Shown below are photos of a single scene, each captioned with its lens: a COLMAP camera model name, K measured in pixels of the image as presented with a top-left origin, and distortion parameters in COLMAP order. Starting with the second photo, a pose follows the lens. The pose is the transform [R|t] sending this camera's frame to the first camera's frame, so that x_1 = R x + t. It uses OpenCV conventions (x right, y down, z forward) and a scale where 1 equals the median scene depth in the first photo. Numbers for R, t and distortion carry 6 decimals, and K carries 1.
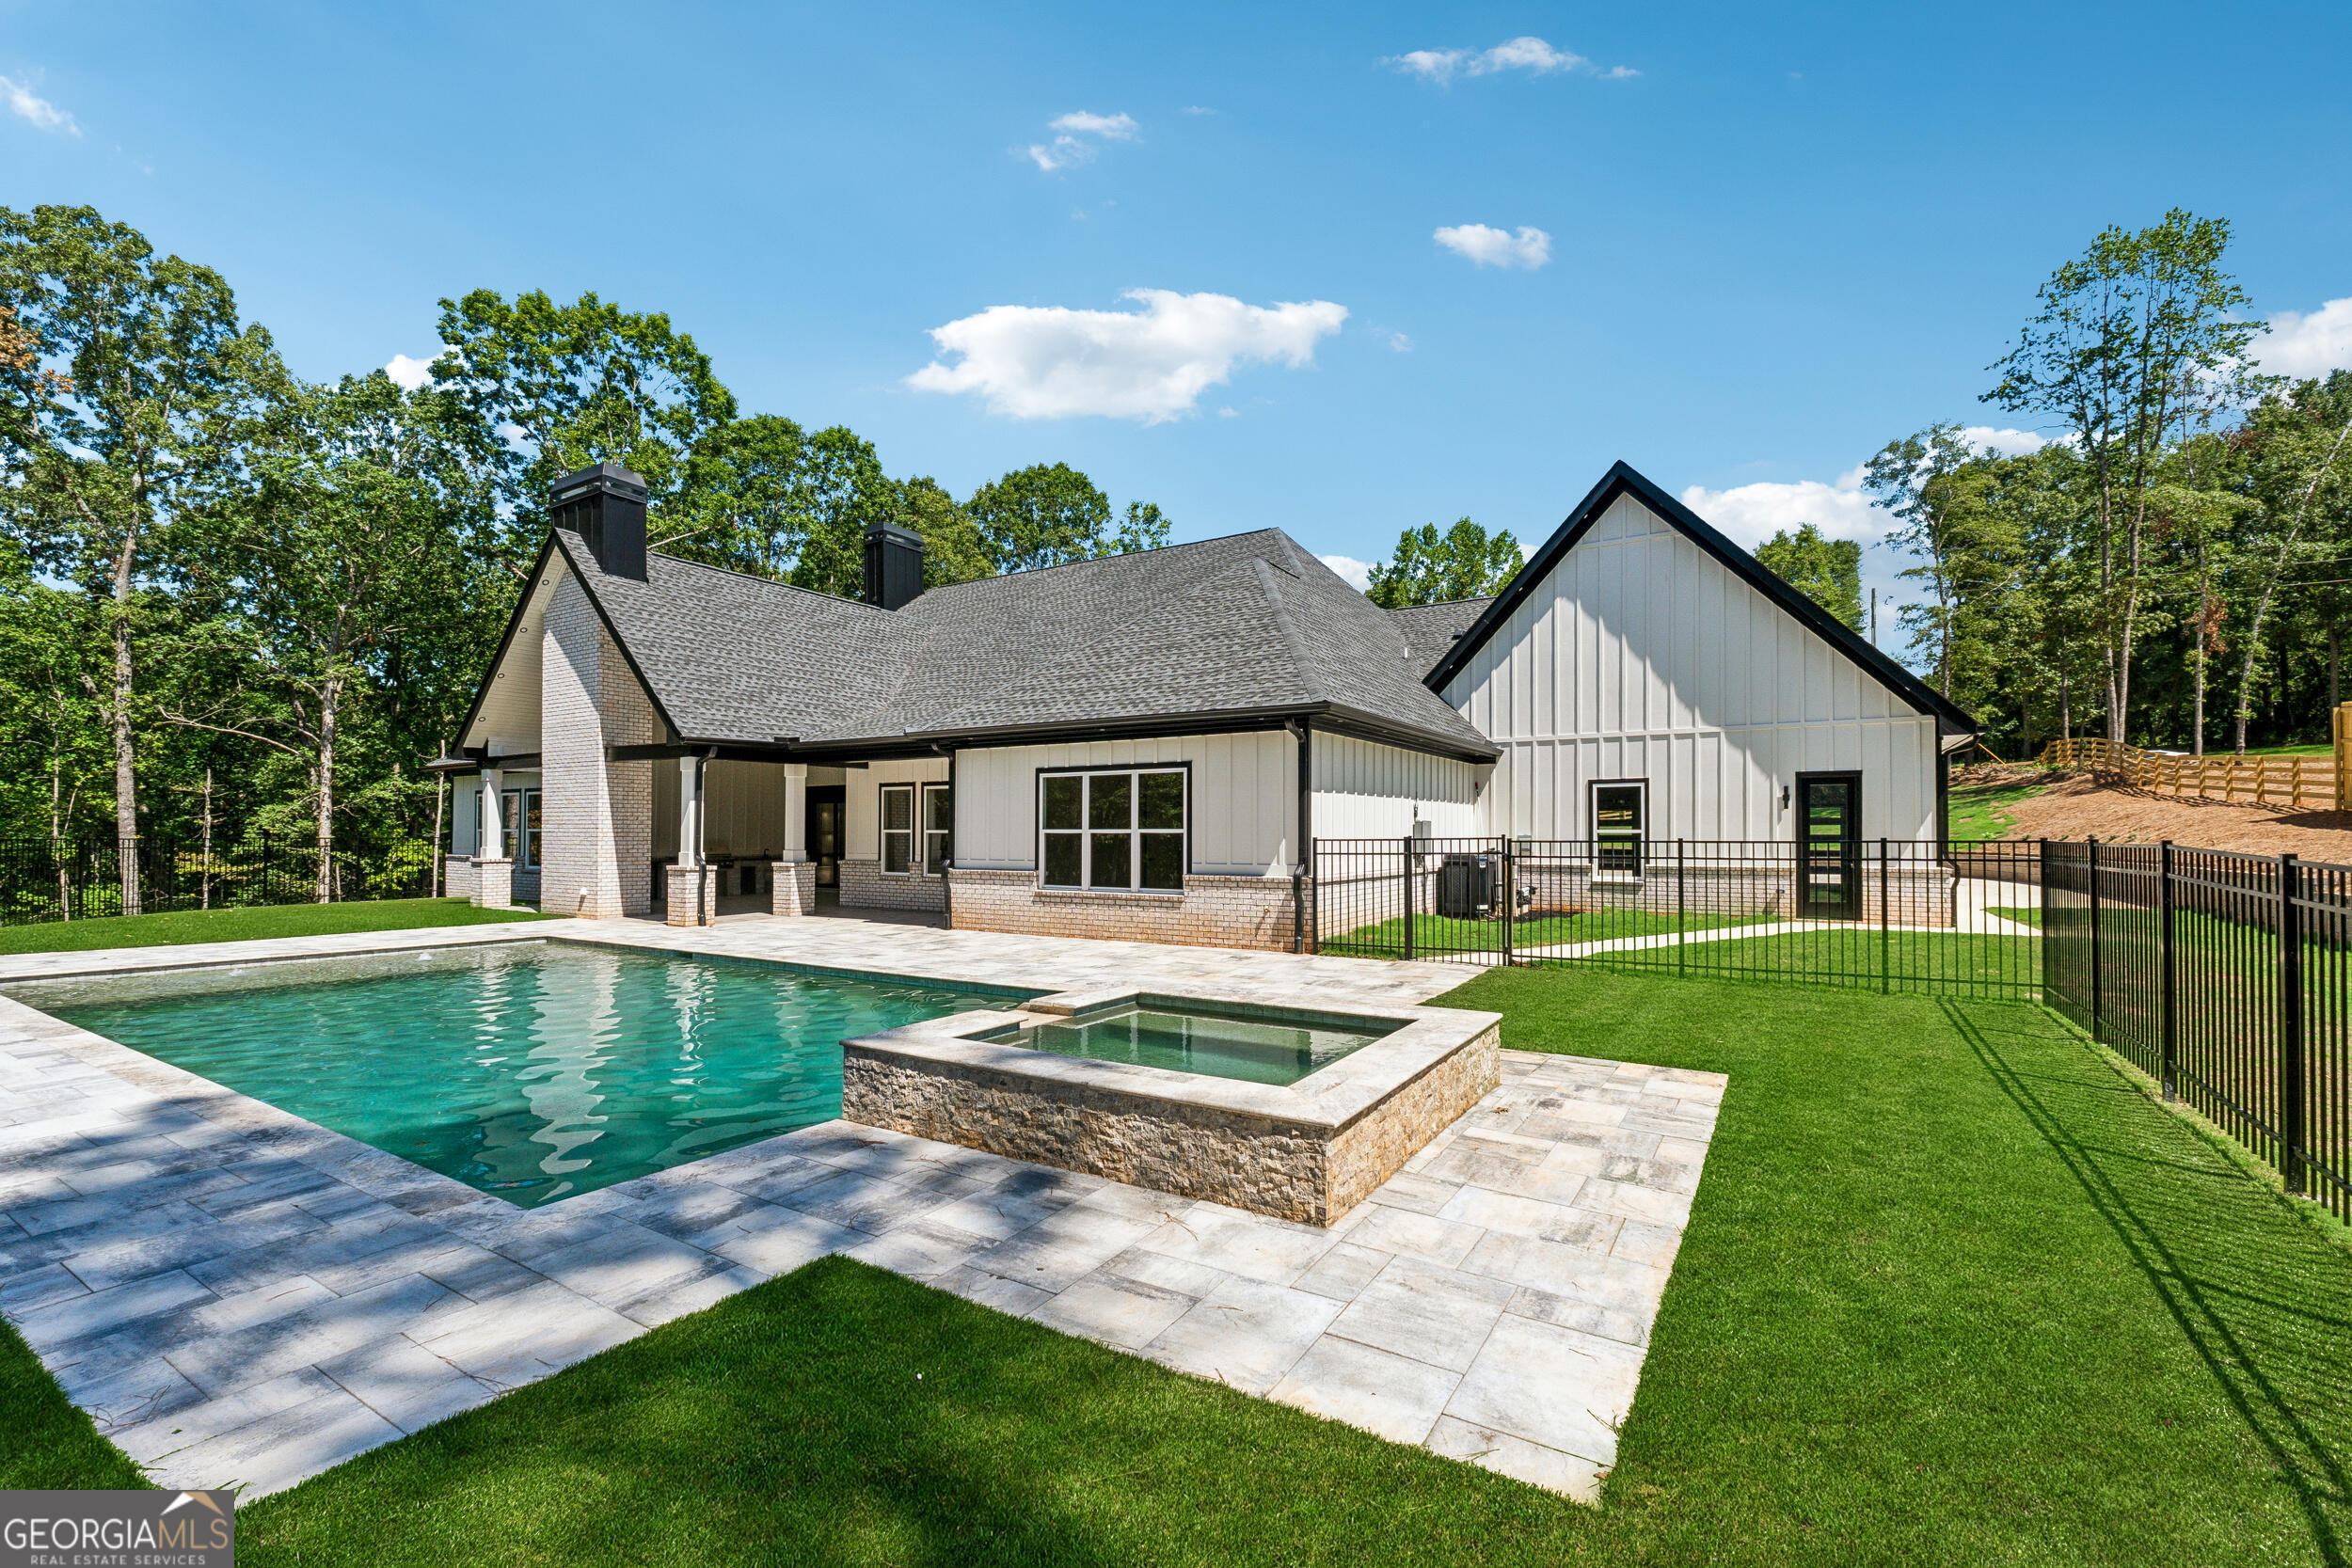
lens RADIAL K [[999.2, 0, 1148.3], [0, 999.2, 825.7], [0, 0, 1]] dist [-0.003706, -0.000171]
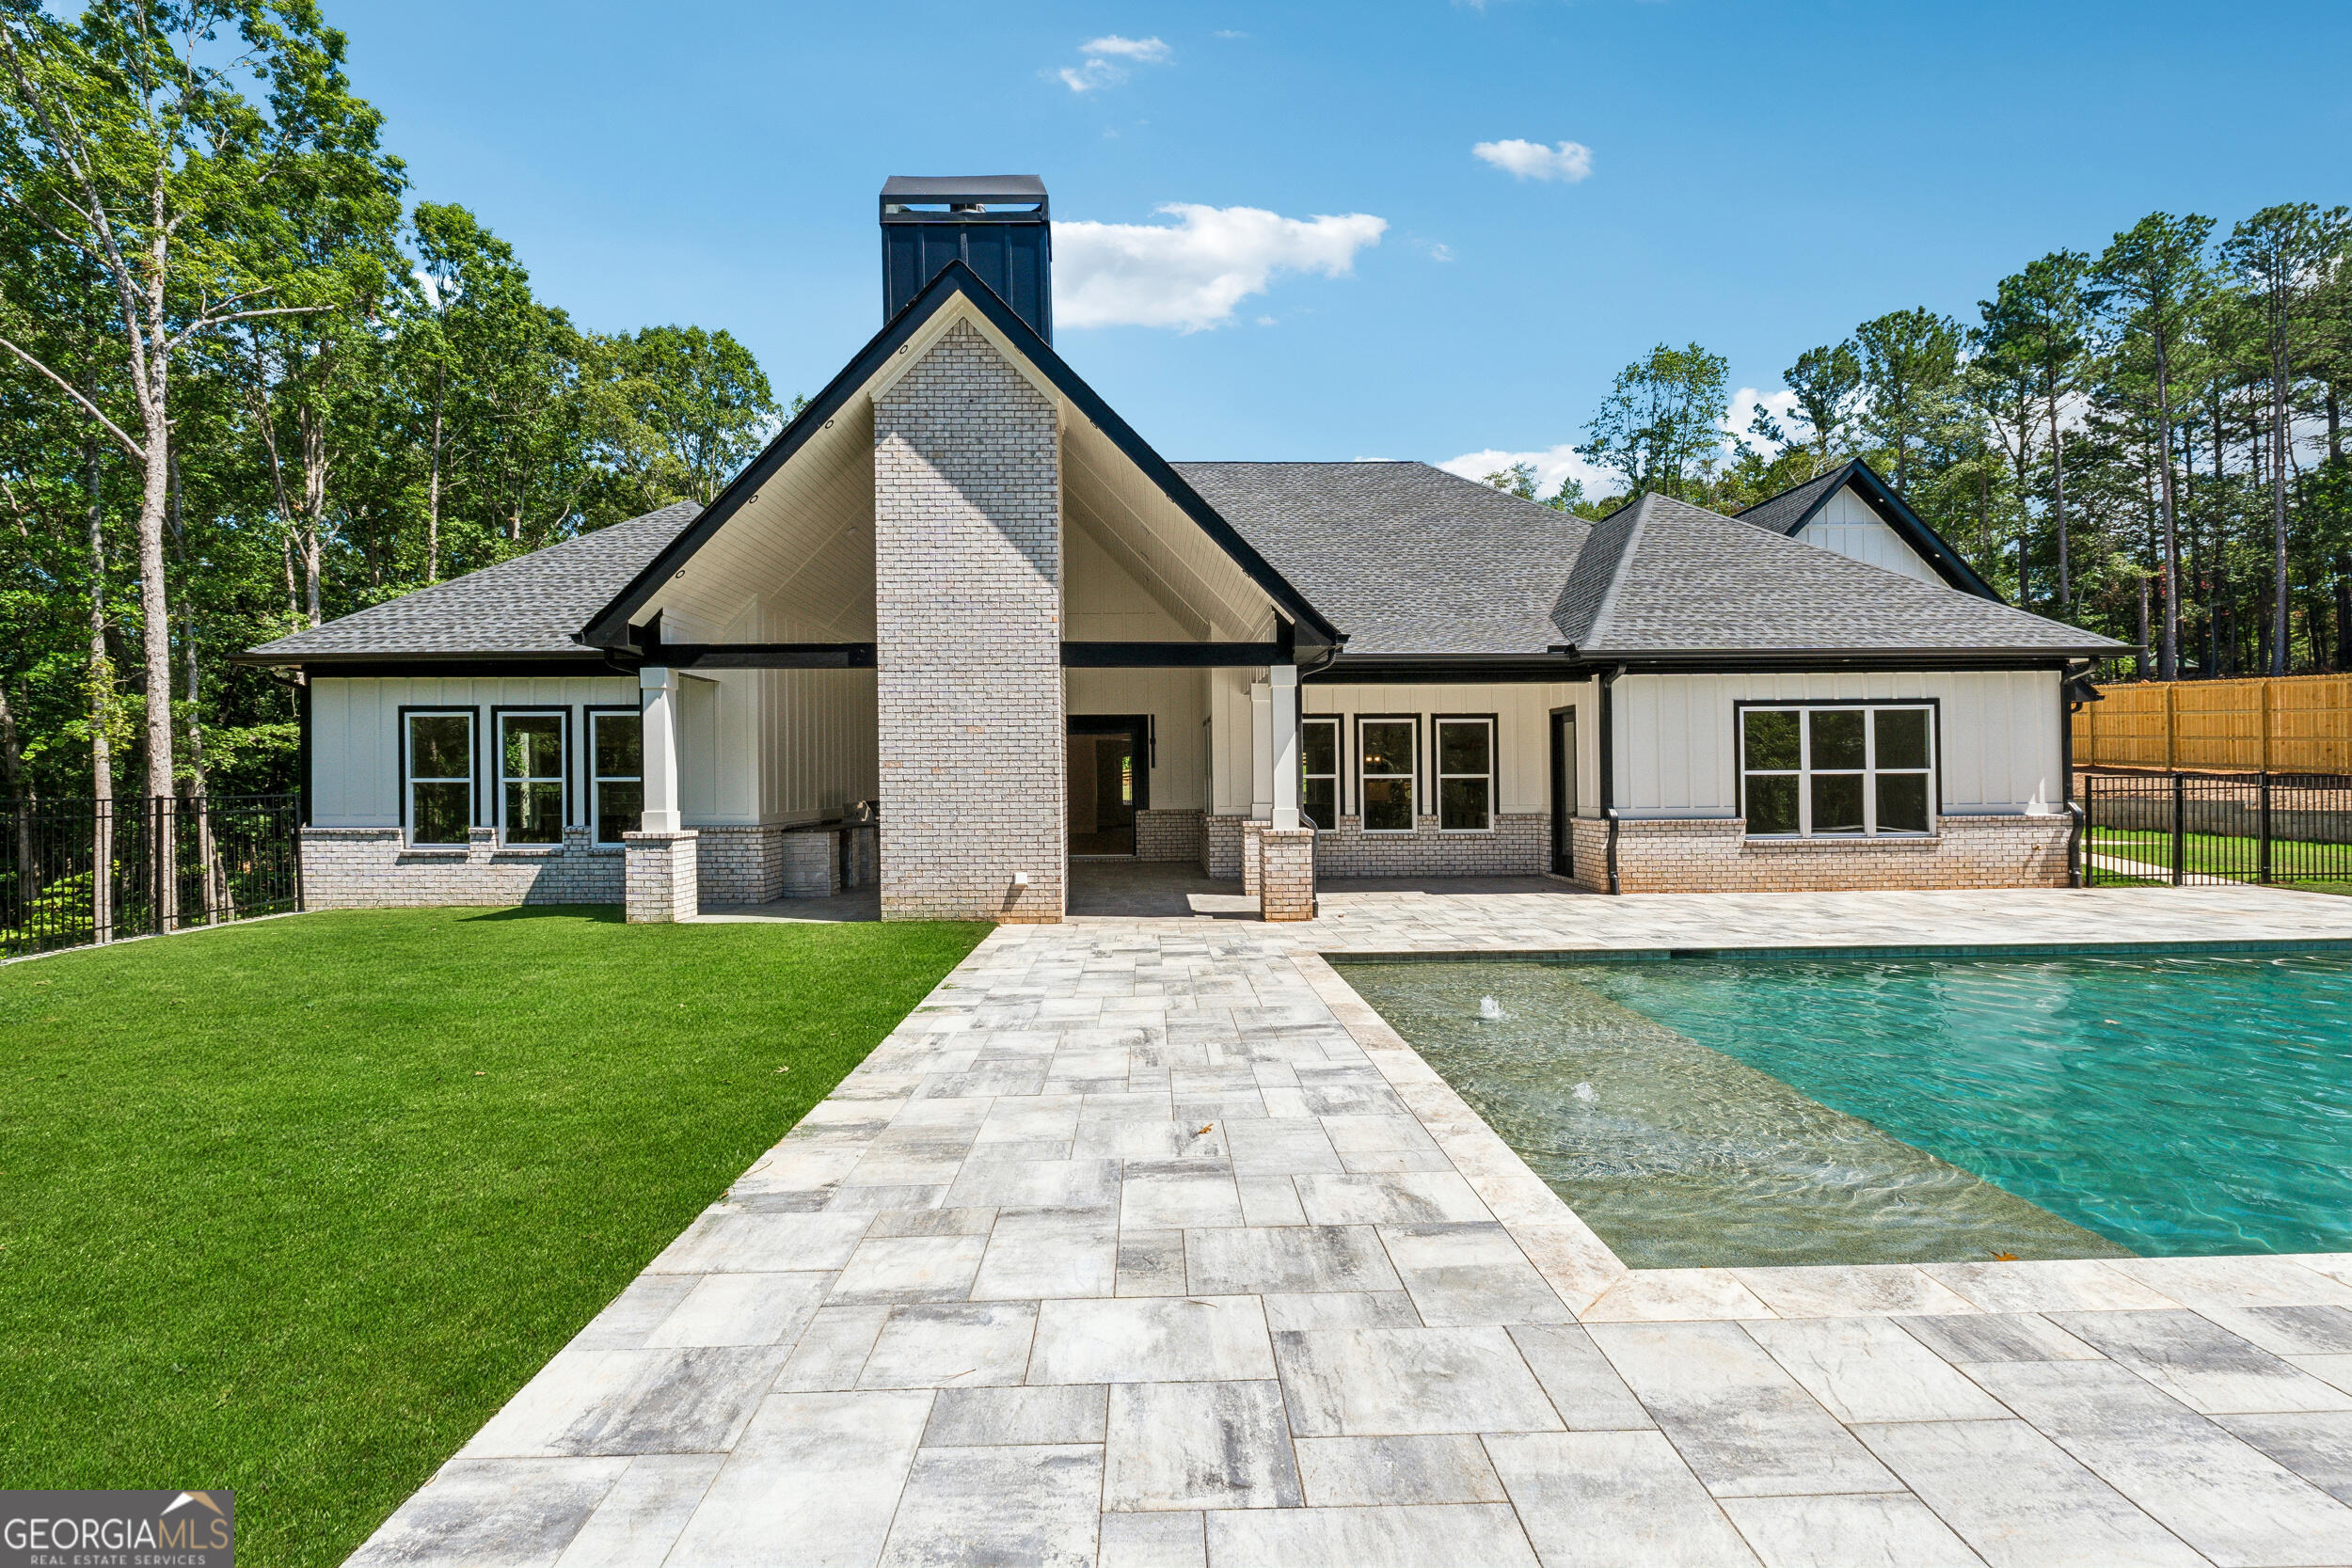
lens RADIAL K [[999.2, 0, 1169.8], [0, 999.2, 772.5], [0, 0, 1]] dist [-0.003706, -0.000171]
pose [[0.833385, -0.003514, 0.552682, -1.053718], [0.006325, 0.999975, -0.003179, 0.005042], [-0.552657, 0.006145, 0.833386, 0.575485]]
